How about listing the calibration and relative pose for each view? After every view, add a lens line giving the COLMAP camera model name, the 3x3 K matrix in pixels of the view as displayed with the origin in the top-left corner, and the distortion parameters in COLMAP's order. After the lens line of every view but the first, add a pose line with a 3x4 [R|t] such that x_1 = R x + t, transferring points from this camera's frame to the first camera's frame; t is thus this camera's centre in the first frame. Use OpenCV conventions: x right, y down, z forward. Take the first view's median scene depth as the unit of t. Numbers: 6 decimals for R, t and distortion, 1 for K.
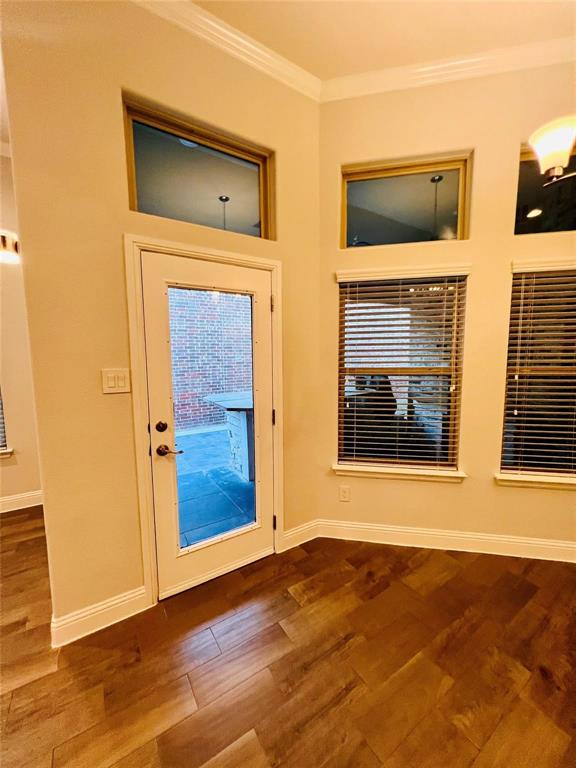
lens RADIAL K [[311.2, 0, 293.2], [0, 311.2, 389.4], [0, 0, 1]] dist [-0.005204, 0.001487]
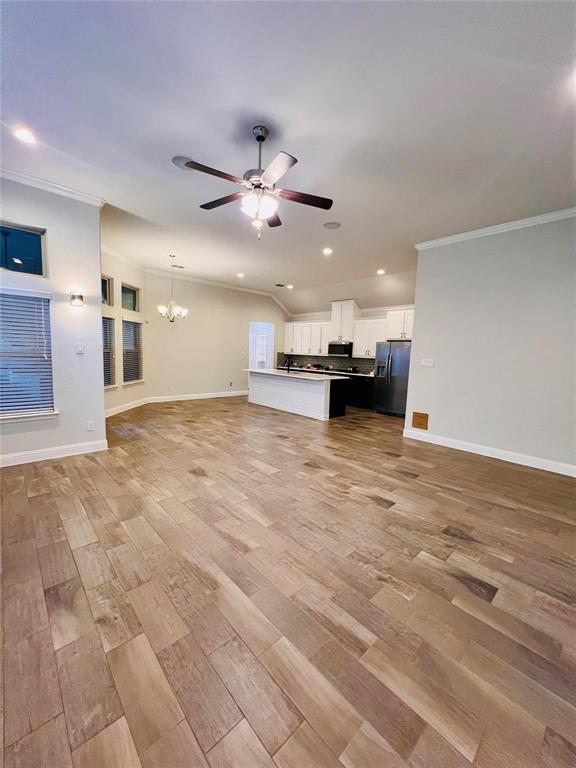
lens RADIAL K [[311.2, 0, 290.5], [0, 311.2, 382.5], [0, 0, 1]] dist [-0.005204, 0.001487]
pose [[-0.158336, -0.095172, 0.982788, -2.715575], [0.069489, 0.991802, 0.107240, 0.039880], [-0.984937, 0.085273, -0.150424, -0.177206]]
